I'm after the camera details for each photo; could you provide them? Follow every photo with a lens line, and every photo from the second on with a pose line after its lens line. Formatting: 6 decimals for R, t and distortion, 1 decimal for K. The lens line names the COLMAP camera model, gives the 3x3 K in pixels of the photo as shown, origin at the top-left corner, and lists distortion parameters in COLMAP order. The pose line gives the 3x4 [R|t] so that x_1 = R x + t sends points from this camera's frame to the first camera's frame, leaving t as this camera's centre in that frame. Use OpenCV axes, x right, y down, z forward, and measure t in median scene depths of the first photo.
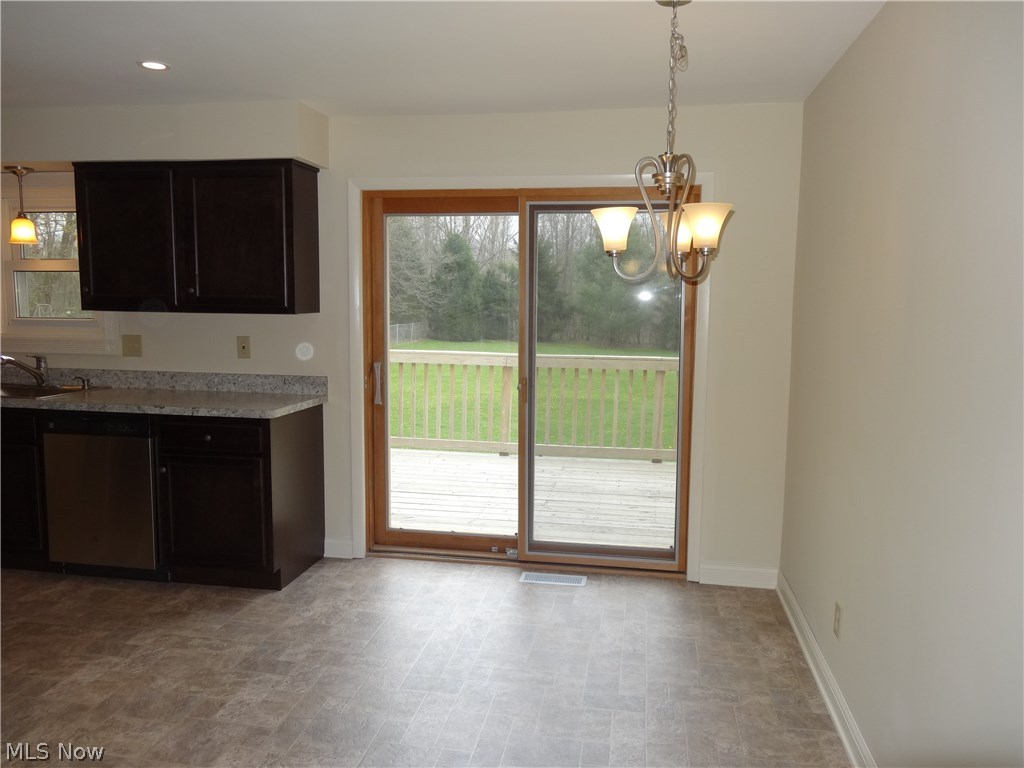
lens RADIAL K [[759.6, 0, 505.5], [0, 759.6, 381.3], [0, 0, 1]] dist [0.001588, -0.001994]
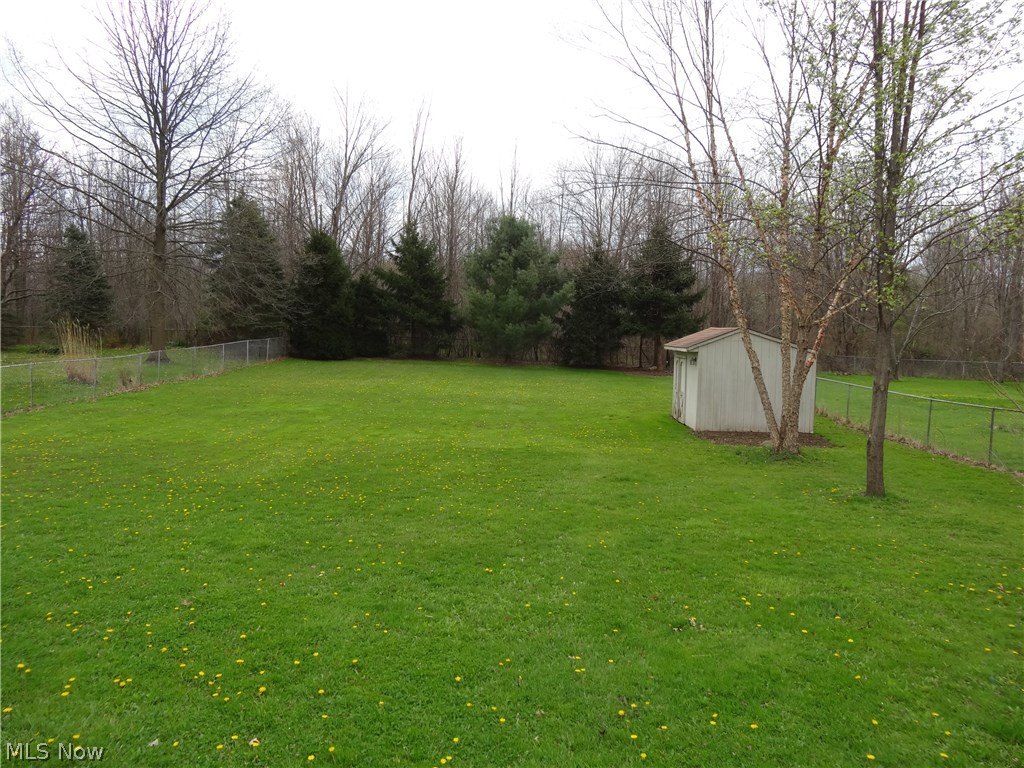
lens RADIAL K [[759.6, 0, 510.7], [0, 759.6, 383.2], [0, 0, 1]] dist [0.001588, -0.001994]
pose [[0.986027, -0.014526, 0.165949, -0.001222], [0.017102, 0.999754, -0.014100, -0.011681], [-0.165703, 0.016741, 0.986034, 0.141585]]
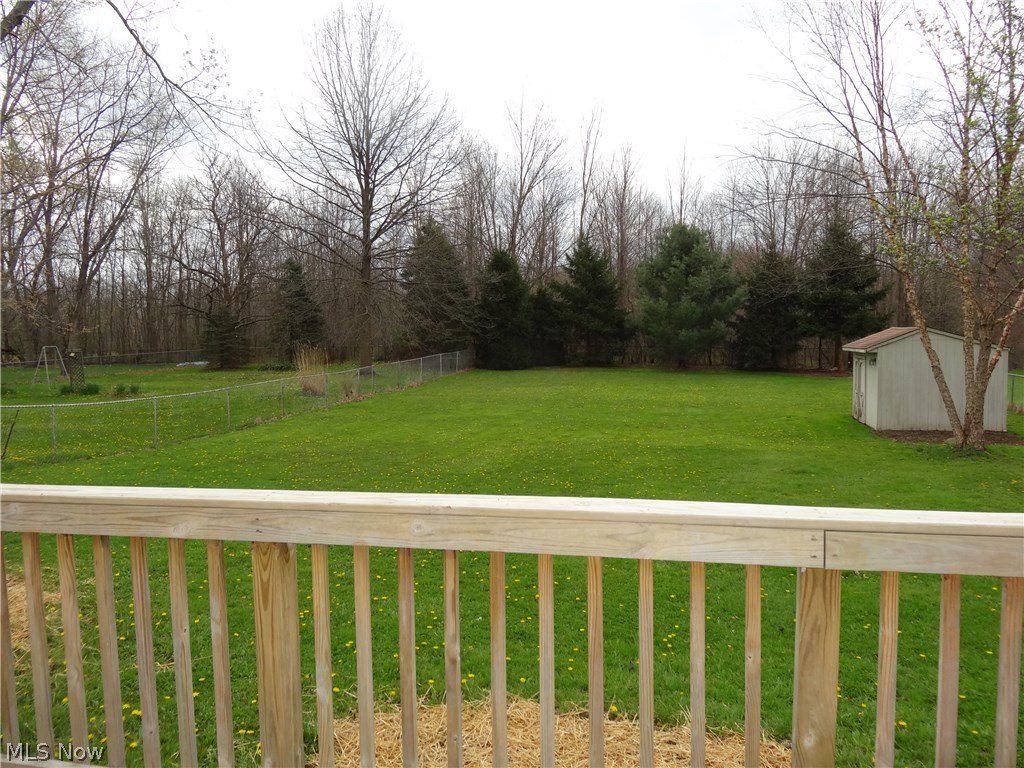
lens RADIAL K [[759.6, 0, 508.6], [0, 759.6, 387.9], [0, 0, 1]] dist [0.001588, -0.001994]
pose [[0.997795, -0.035212, -0.056252, -0.012403], [0.033984, 0.999166, -0.022649, -0.010625], [0.057002, 0.020687, 0.998160, 0.101650]]
